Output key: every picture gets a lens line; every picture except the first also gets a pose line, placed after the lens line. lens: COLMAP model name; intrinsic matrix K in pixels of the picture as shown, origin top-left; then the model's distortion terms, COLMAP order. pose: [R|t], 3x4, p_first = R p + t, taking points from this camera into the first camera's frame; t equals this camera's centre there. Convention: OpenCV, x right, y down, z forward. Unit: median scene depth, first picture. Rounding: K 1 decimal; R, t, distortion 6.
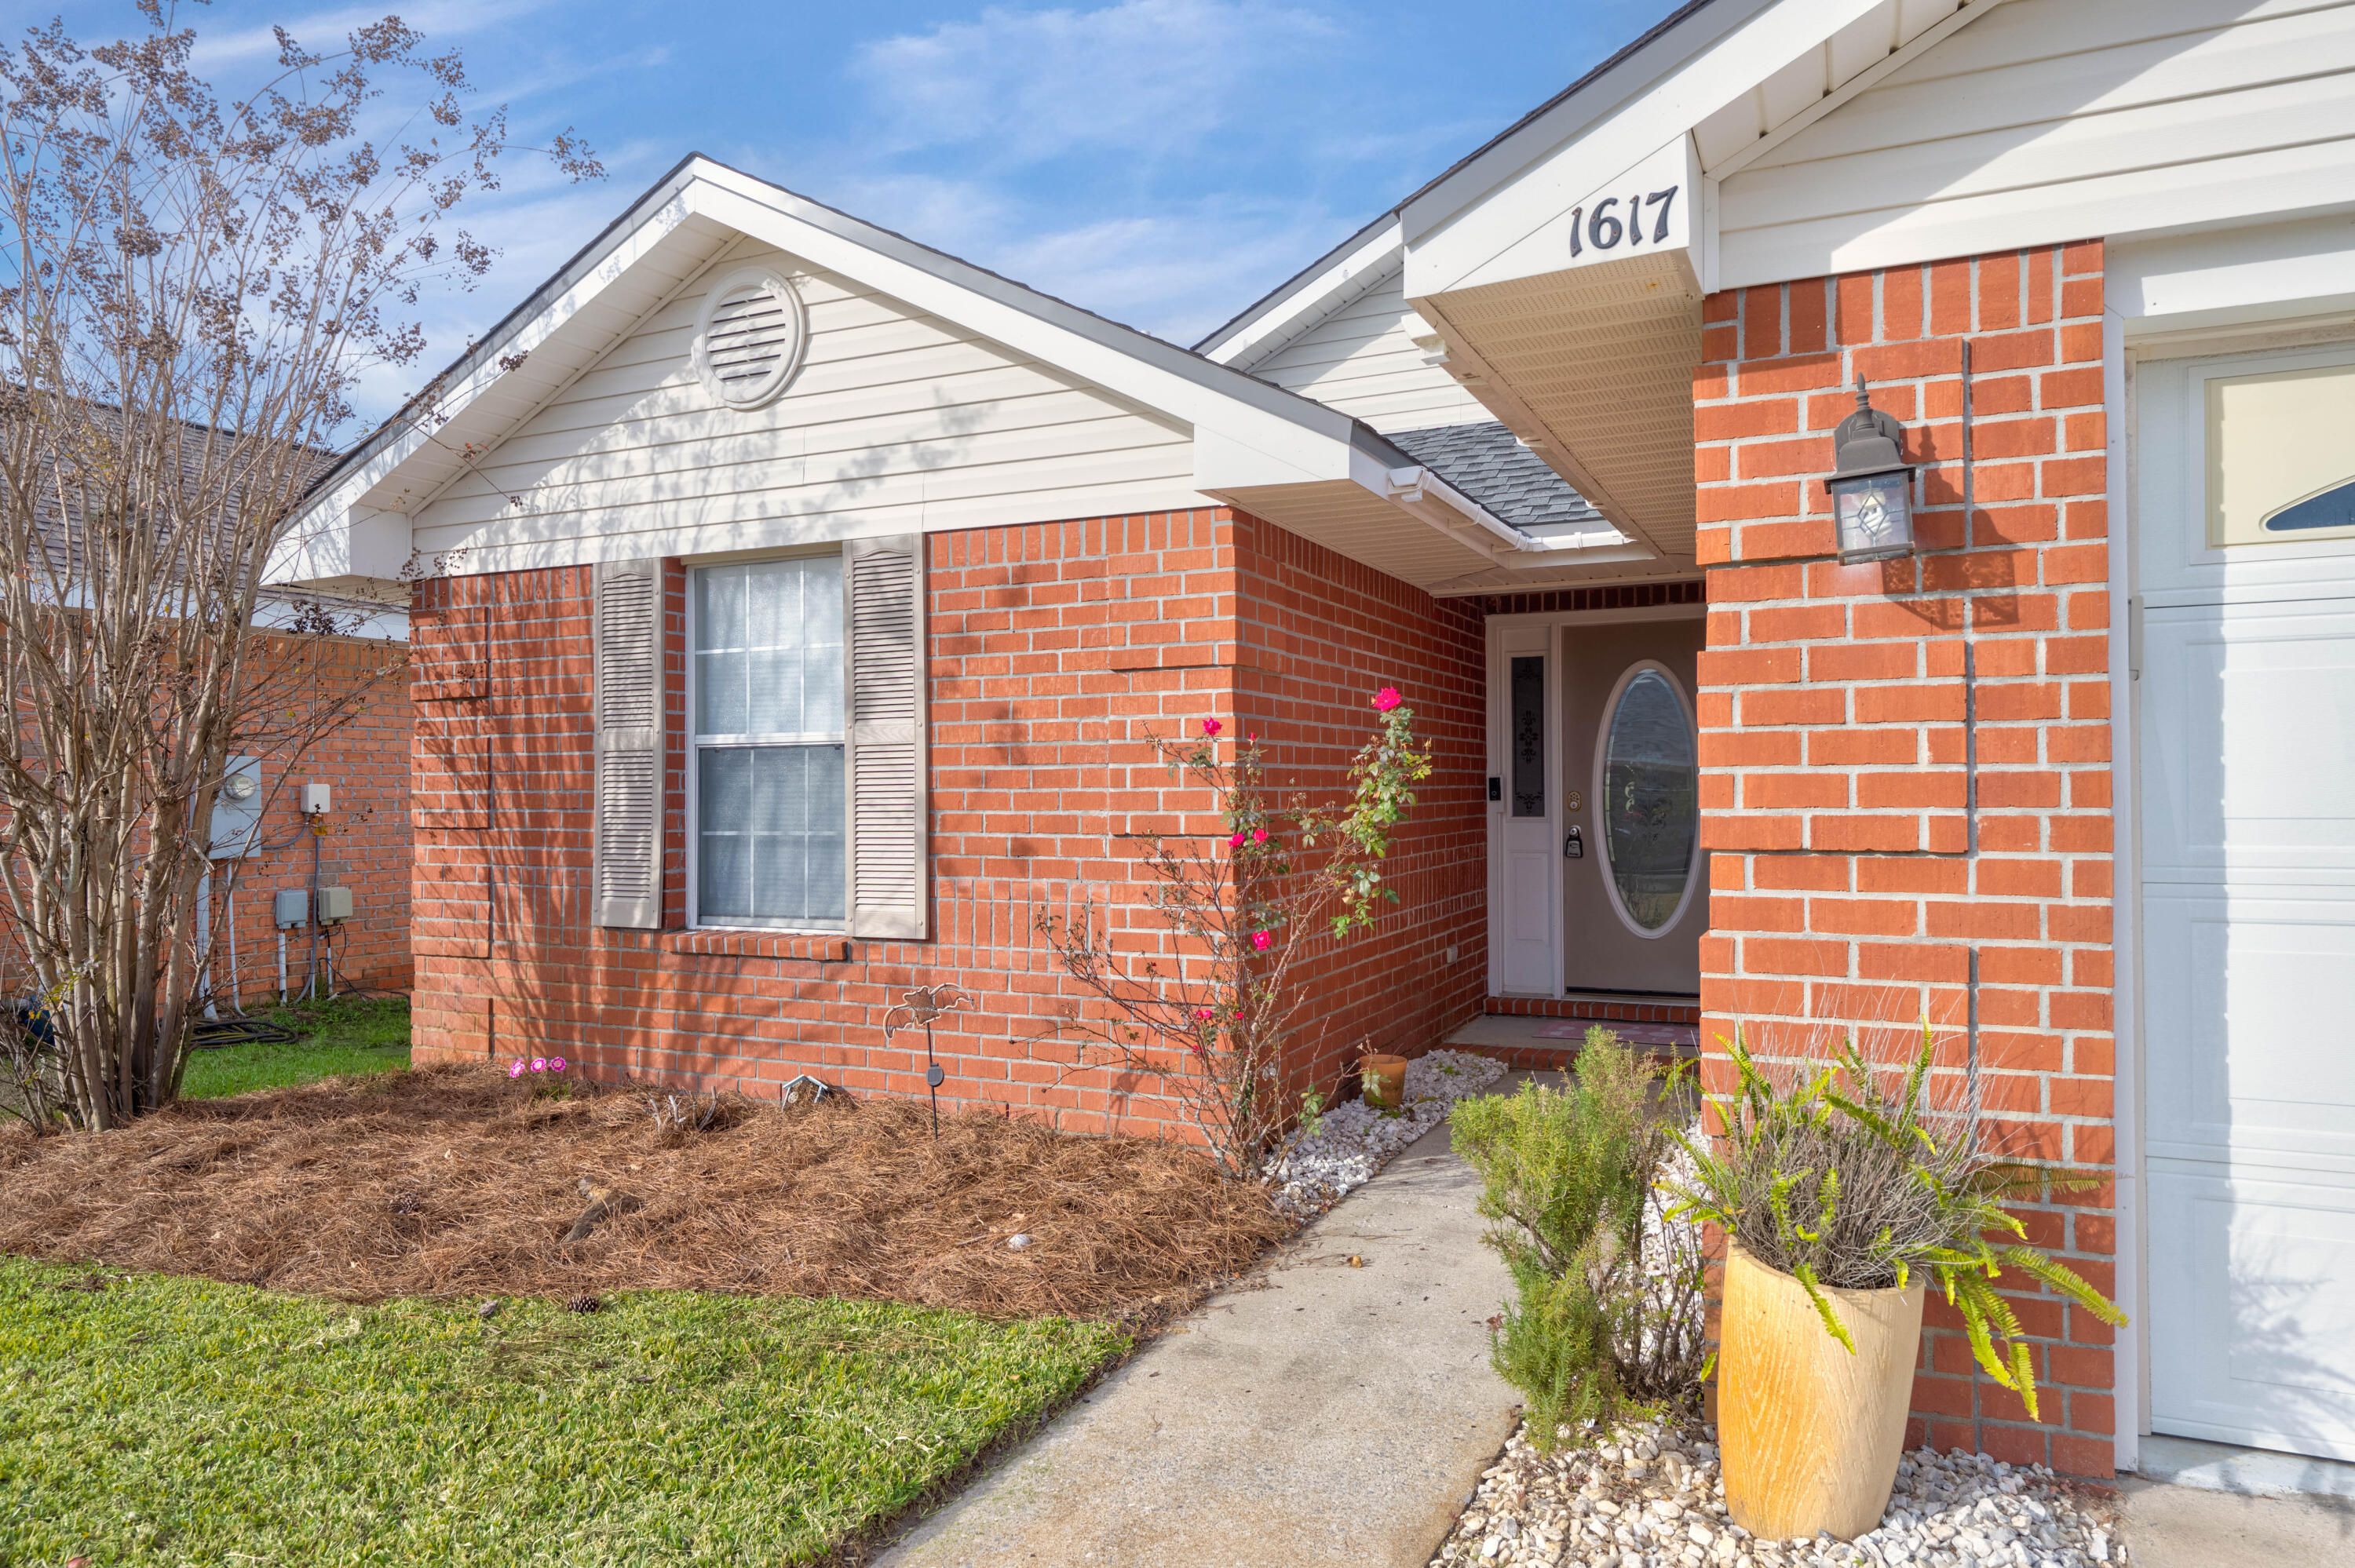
lens RADIAL K [[1510.1, 0, 1191.8], [0, 1510.1, 785.8], [0, 0, 1]] dist [0.005043, -0.001276]
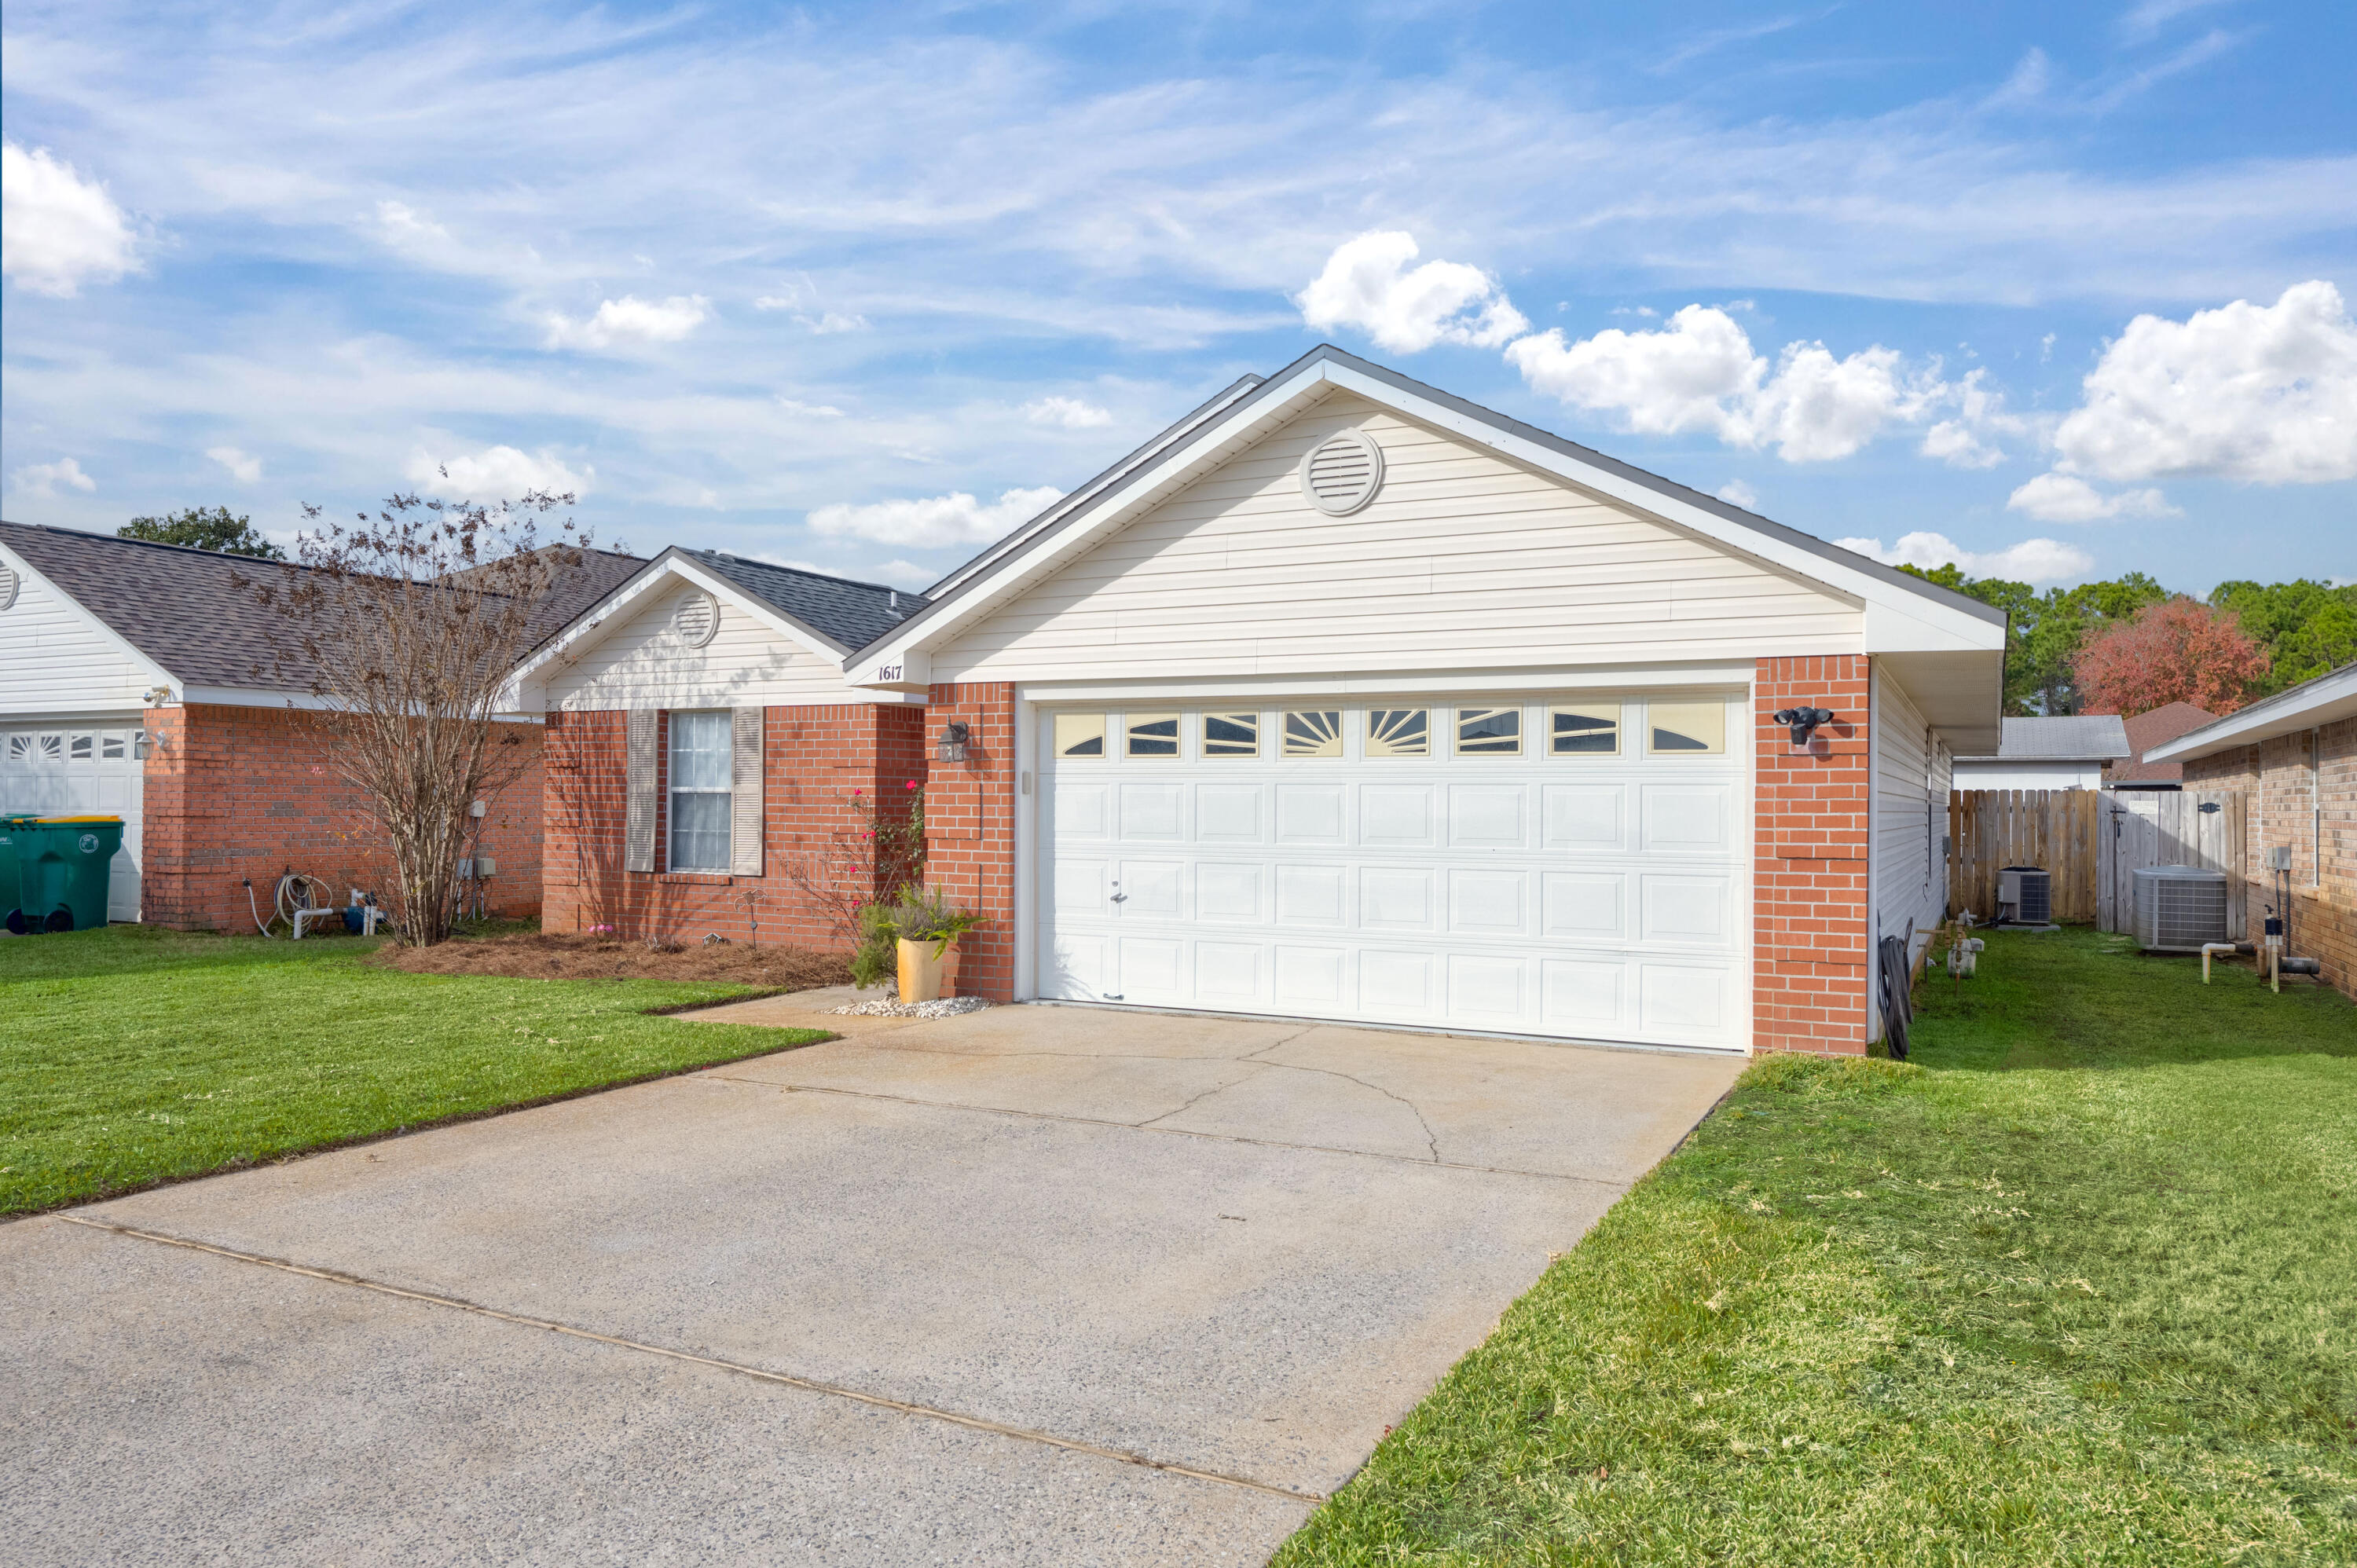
lens RADIAL K [[1583.6, 0, 1206.6], [0, 1583.6, 785.5], [0, 0, 1]] dist [0.003459, -0.000469]
pose [[0.999392, 0.014109, -0.031887, 0.602877], [-0.014249, 0.999890, -0.004180, -0.040946], [0.031824, 0.004632, 0.999483, -1.478648]]
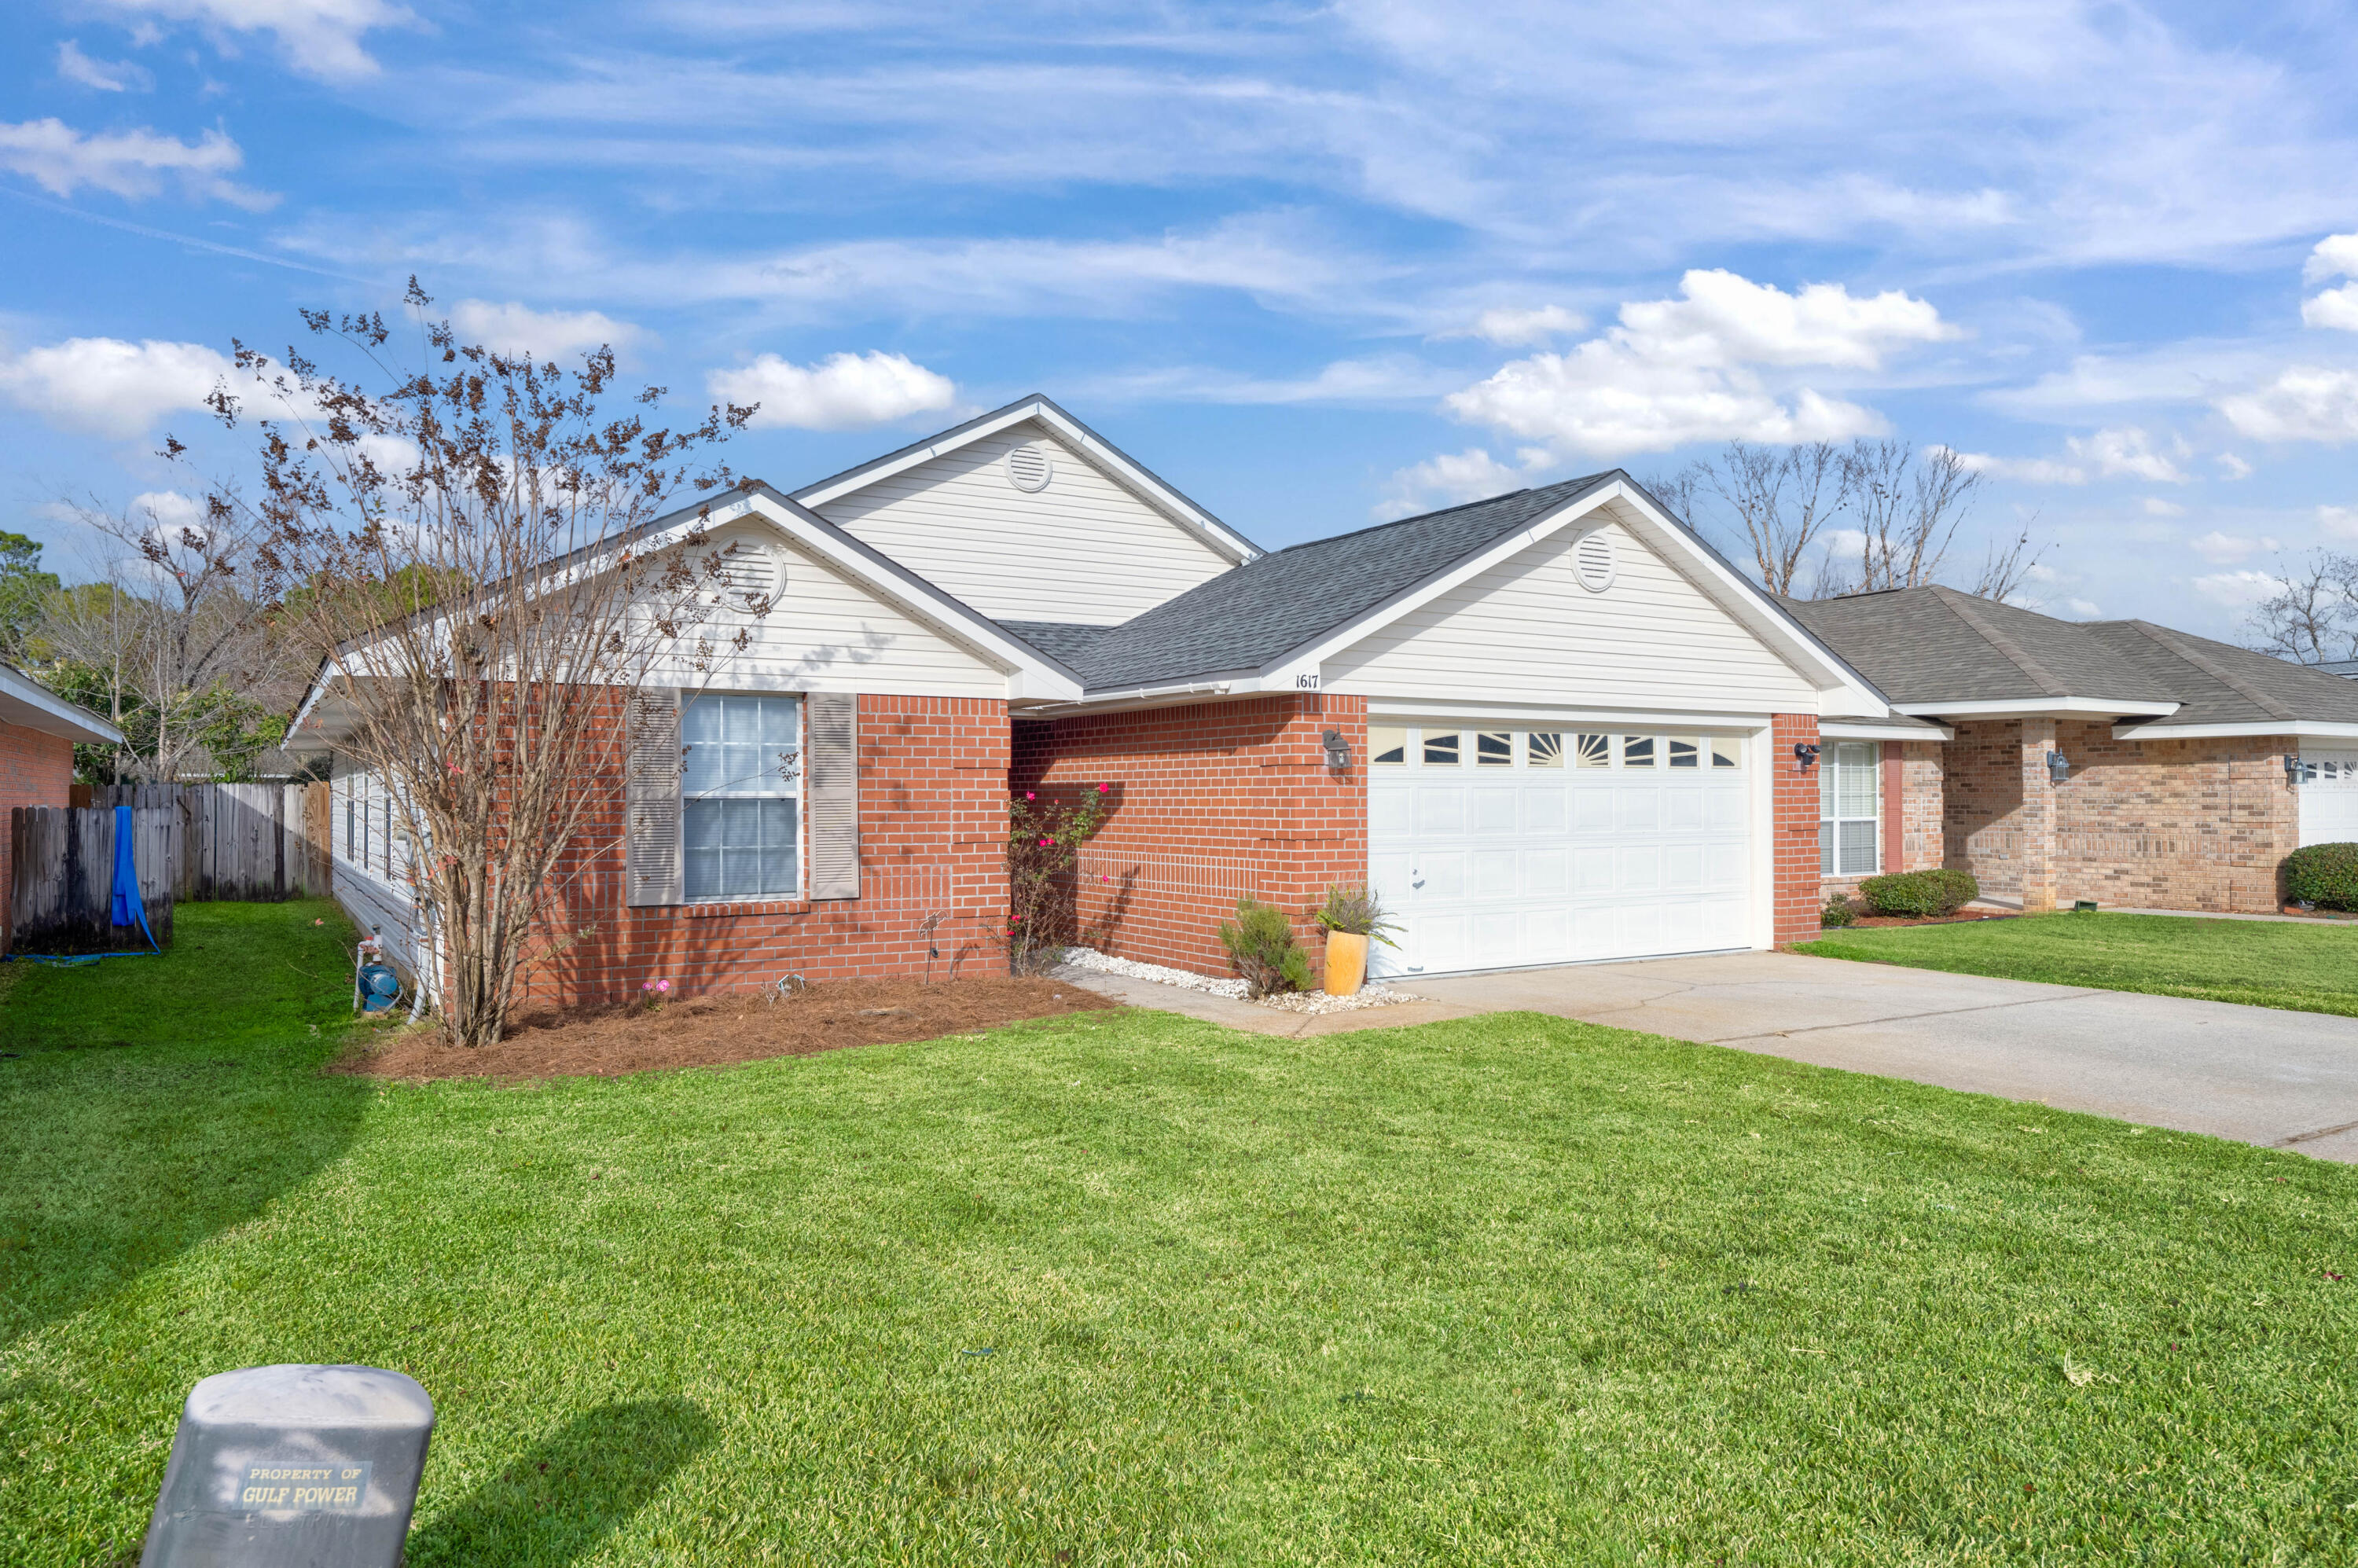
lens RADIAL K [[1512.2, 0, 1185.2], [0, 1512.2, 799.7], [0, 0, 1]] dist [0.005043, -0.001276]
pose [[0.553521, 0.003954, 0.832826, -1.584305], [-0.005494, 0.999984, -0.001097, -0.027780], [-0.832817, -0.003968, 0.553534, -0.462087]]
